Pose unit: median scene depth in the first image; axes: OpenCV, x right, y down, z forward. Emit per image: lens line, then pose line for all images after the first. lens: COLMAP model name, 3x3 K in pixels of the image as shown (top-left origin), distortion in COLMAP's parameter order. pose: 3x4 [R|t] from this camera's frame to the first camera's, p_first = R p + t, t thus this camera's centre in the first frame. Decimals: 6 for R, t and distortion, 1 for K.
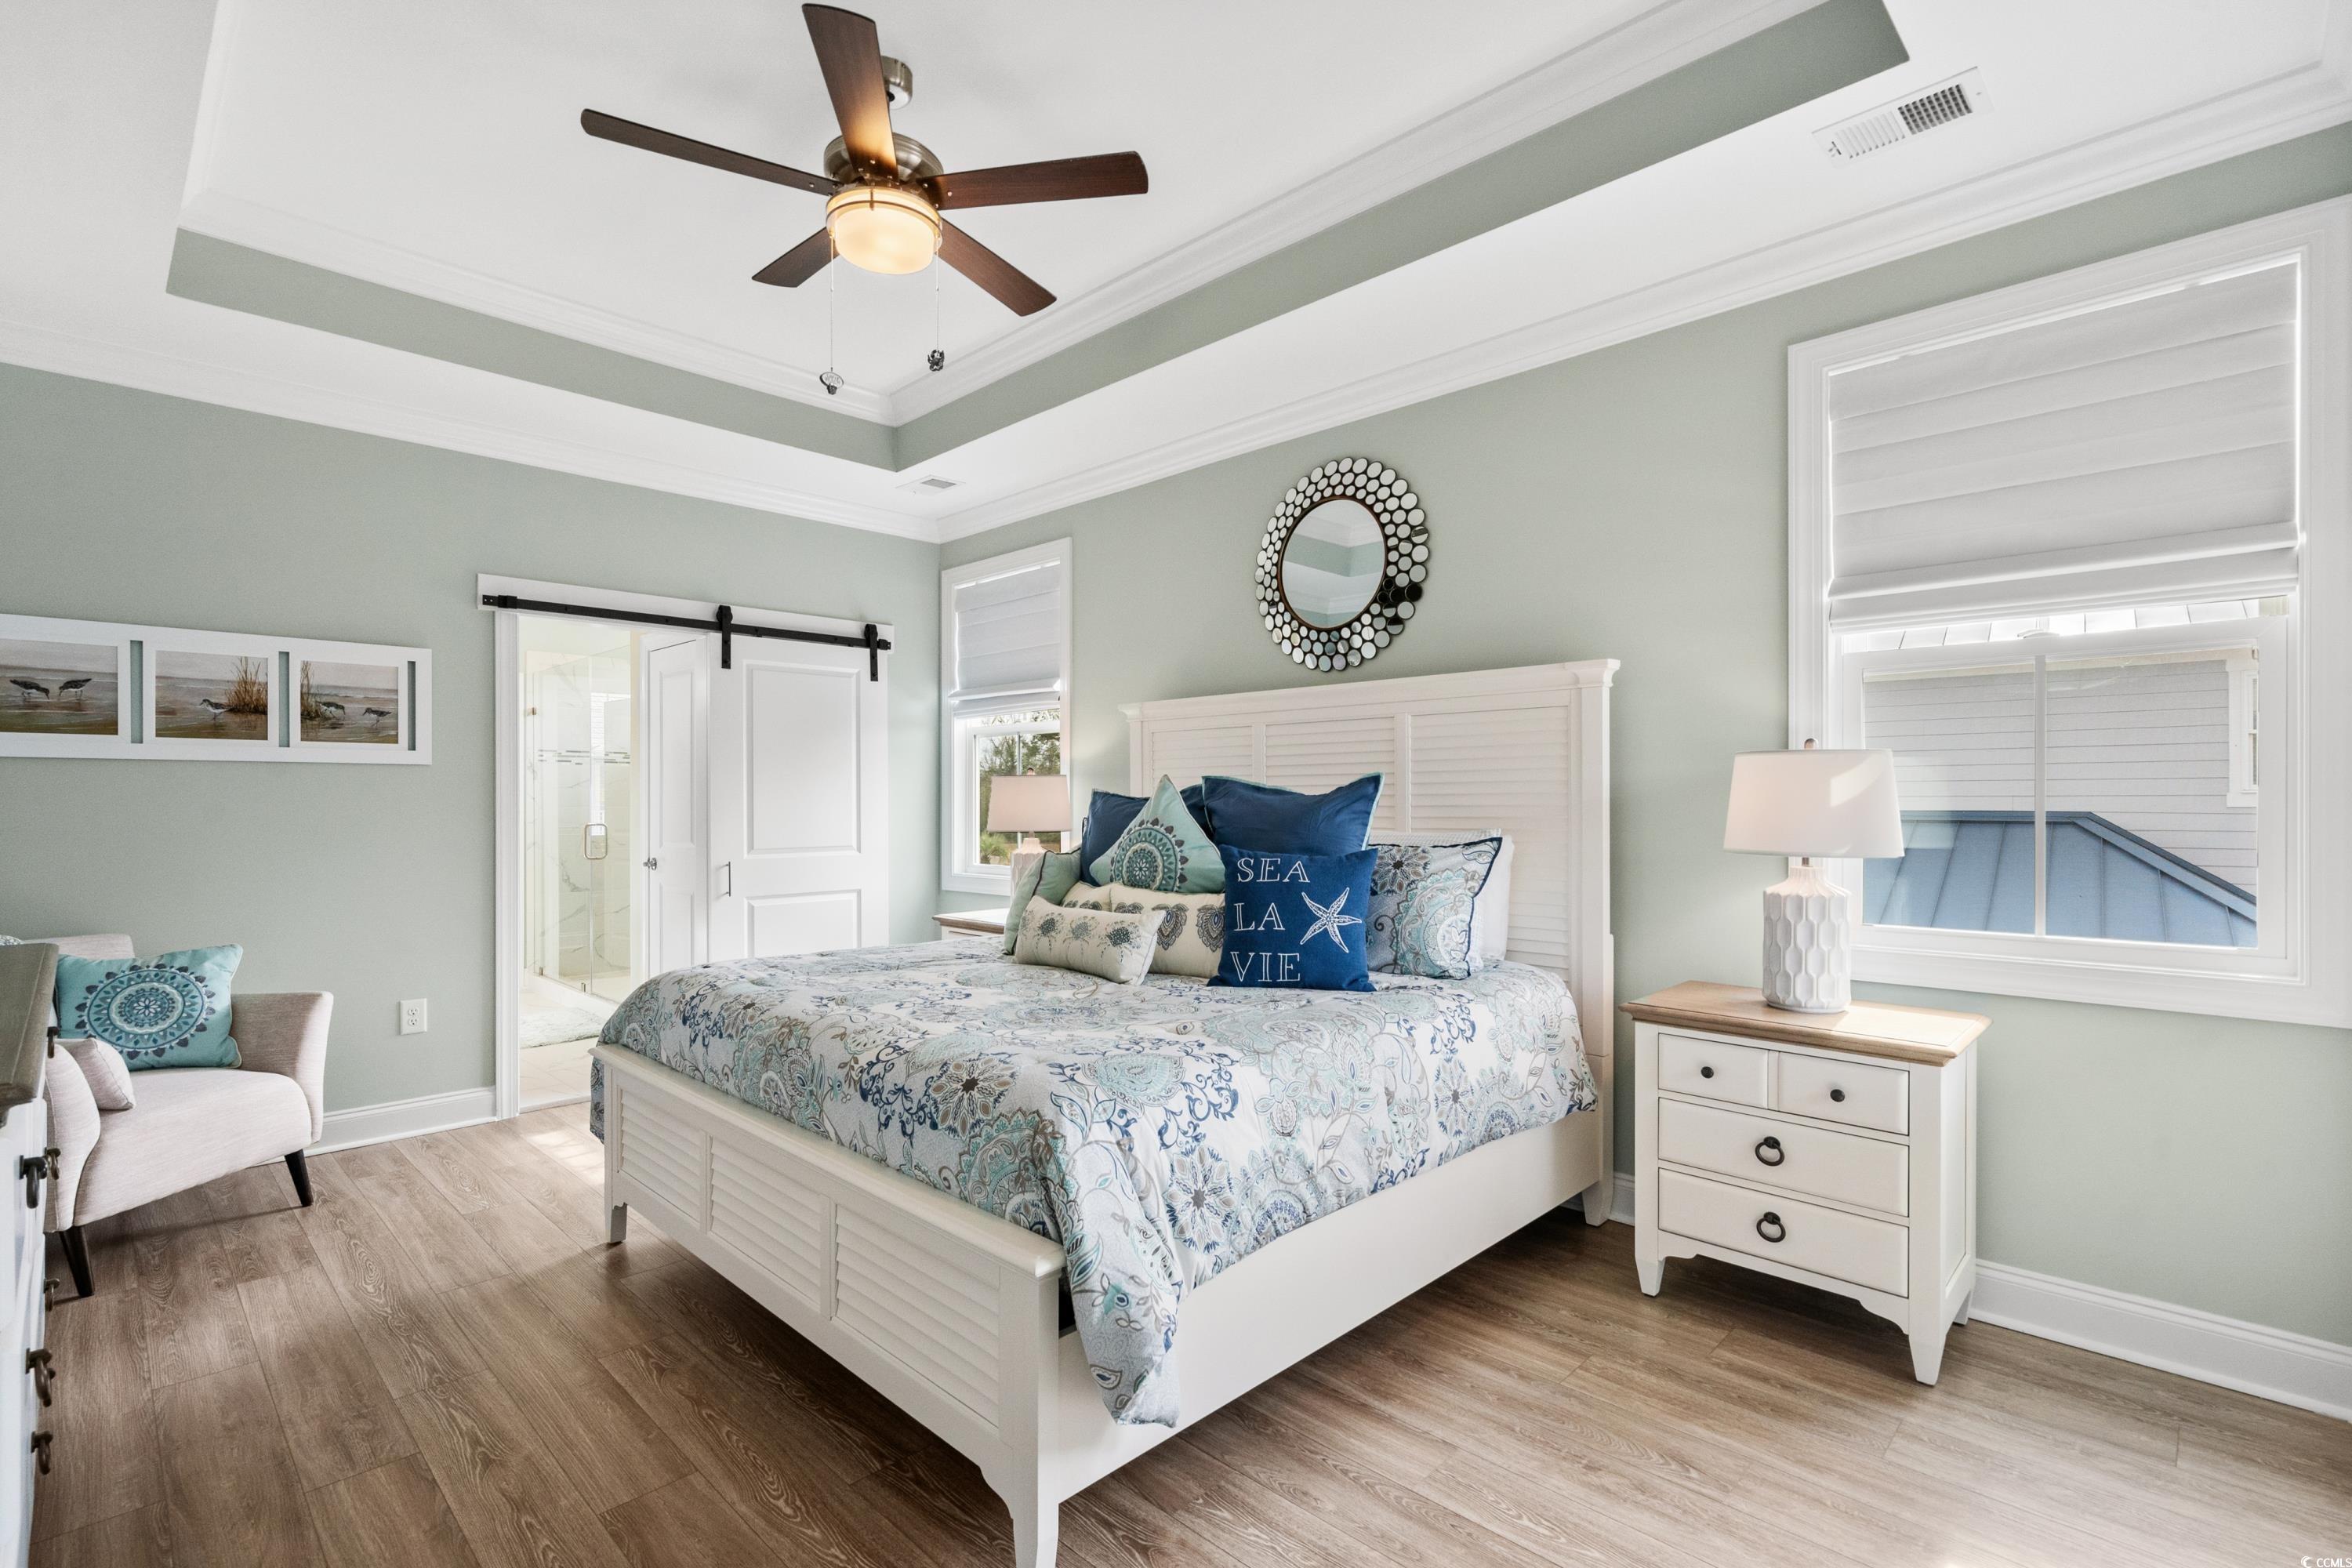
lens RADIAL K [[1066.8, 0, 1163.4], [0, 1066.8, 792.3], [0, 0, 1]] dist [-0.006084, 0.004311]
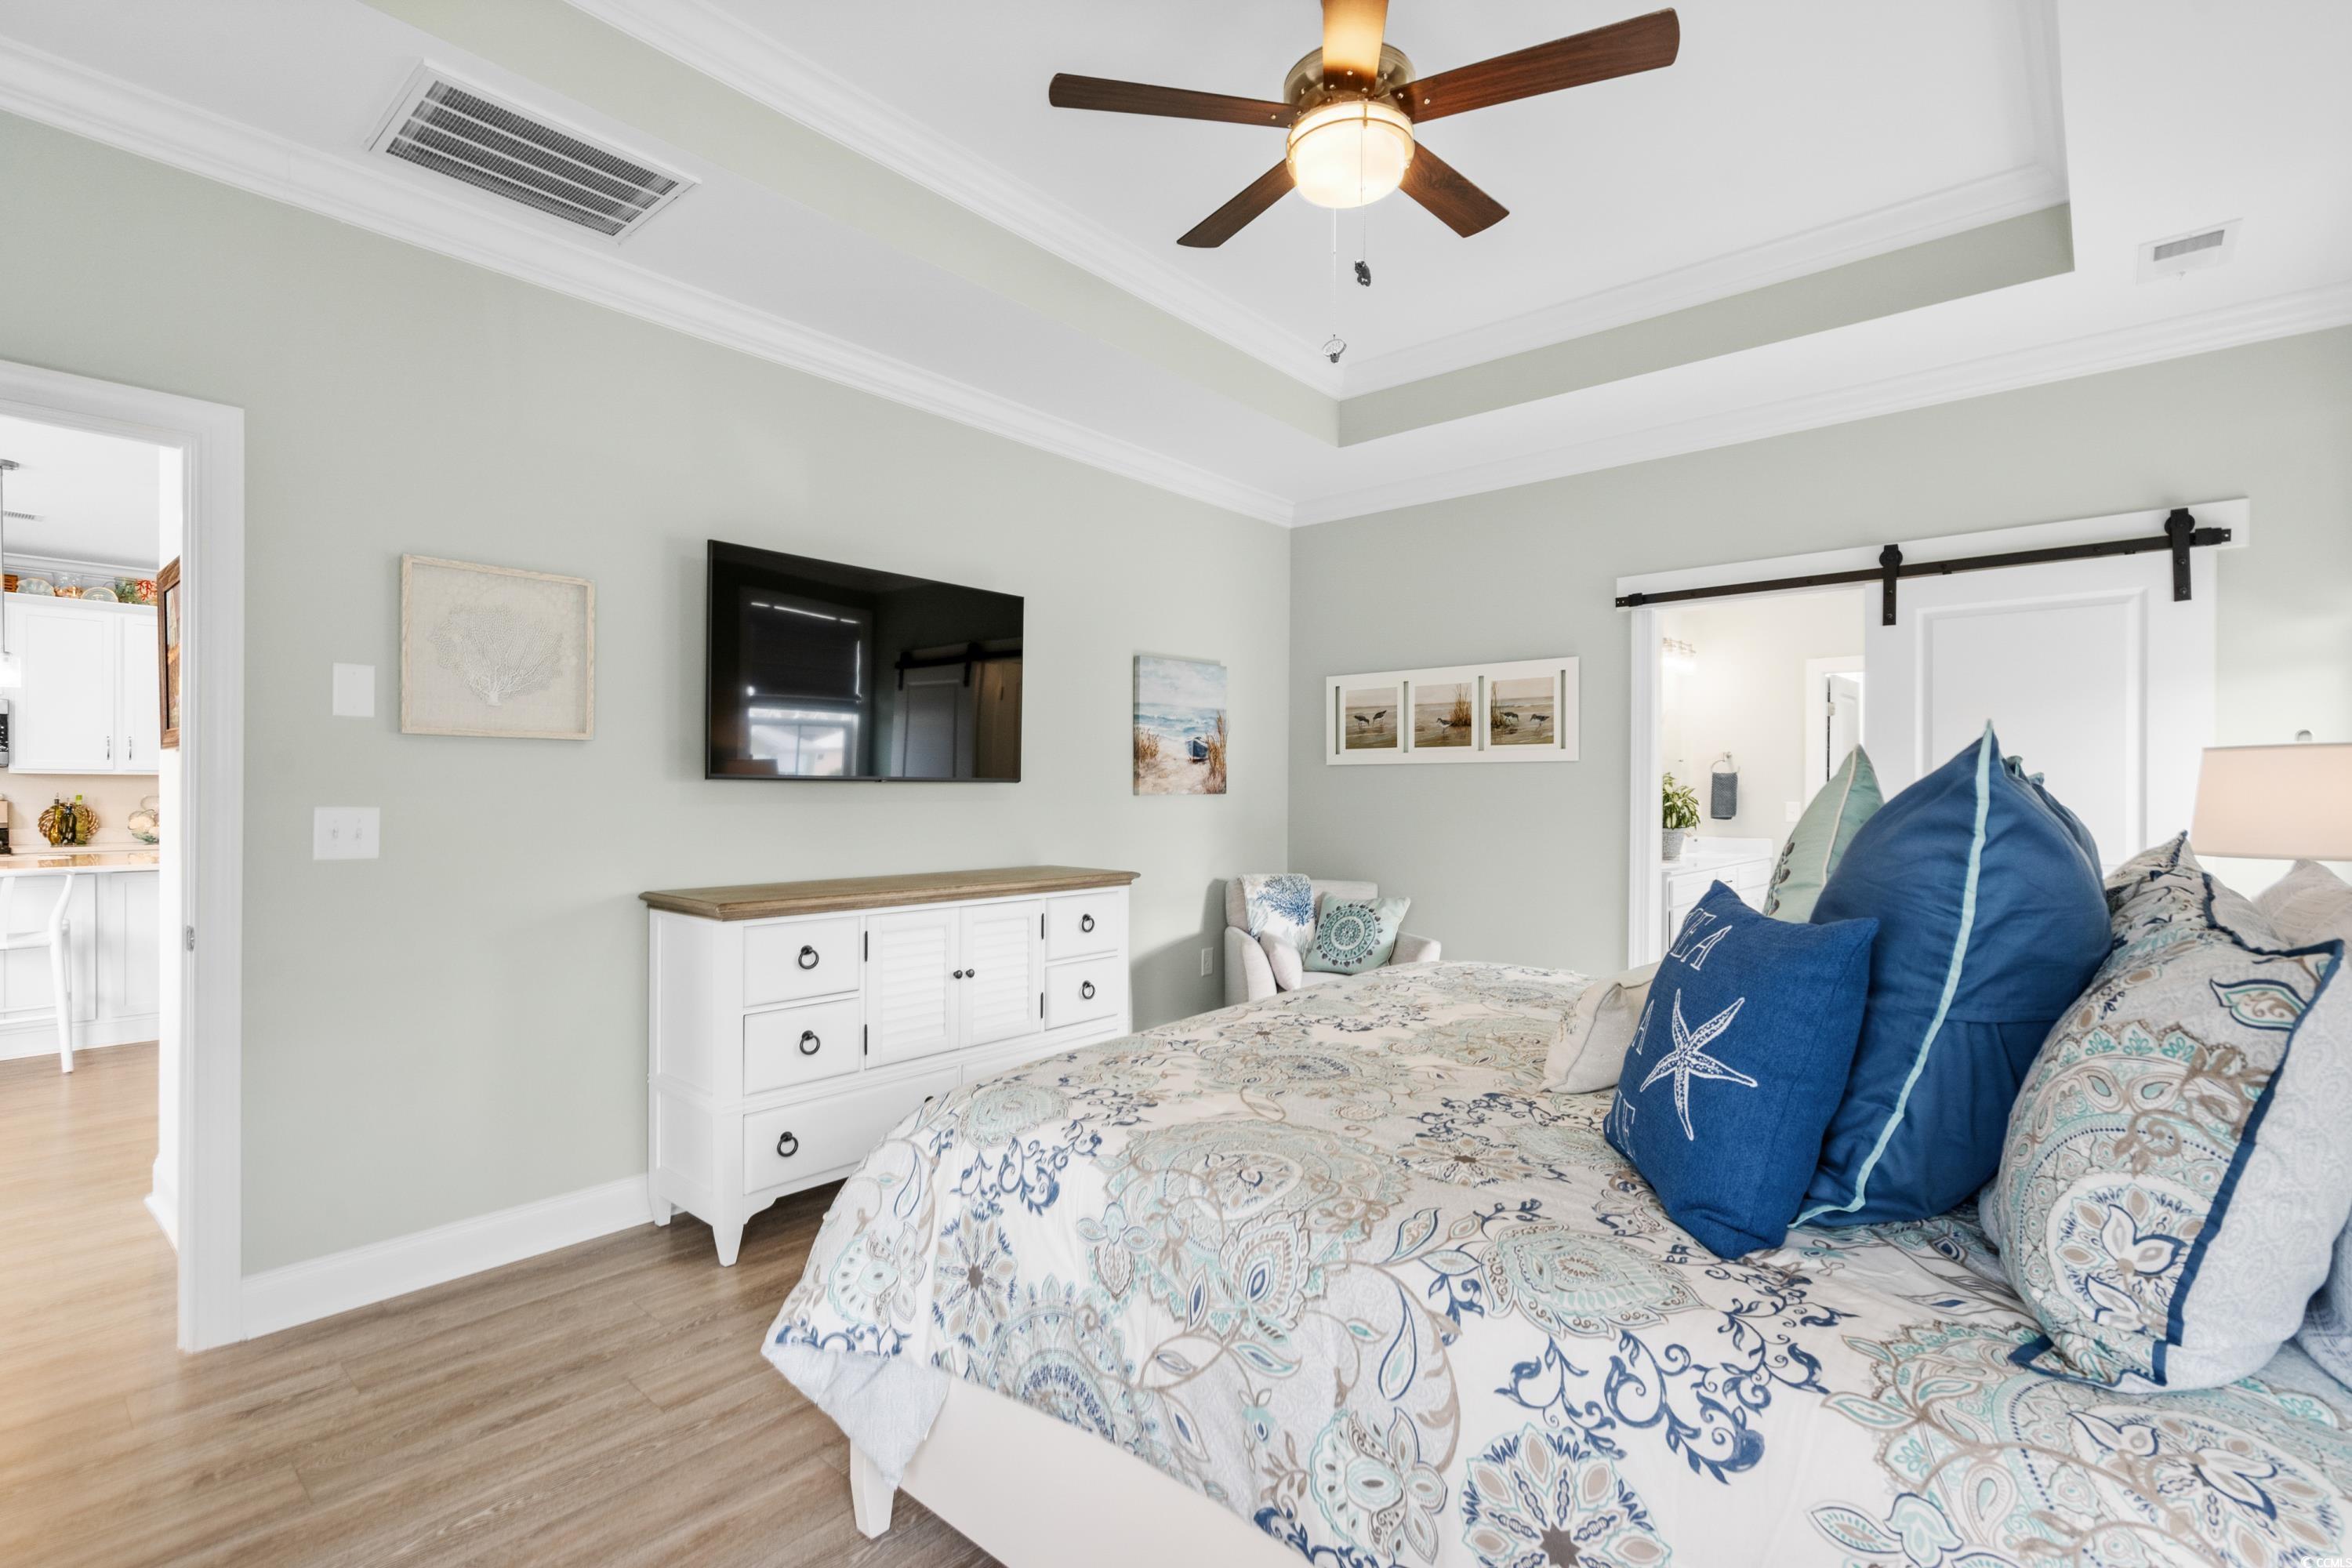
lens RADIAL K [[1066.8, 0, 1164.4], [0, 1066.8, 793.6], [0, 0, 1]] dist [-0.006084, 0.004311]
pose [[0.074073, 0.002504, -0.997250, 0.429384], [0.002318, 0.999994, 0.002683, 0.004463], [0.997250, -0.002510, 0.074066, 0.544079]]
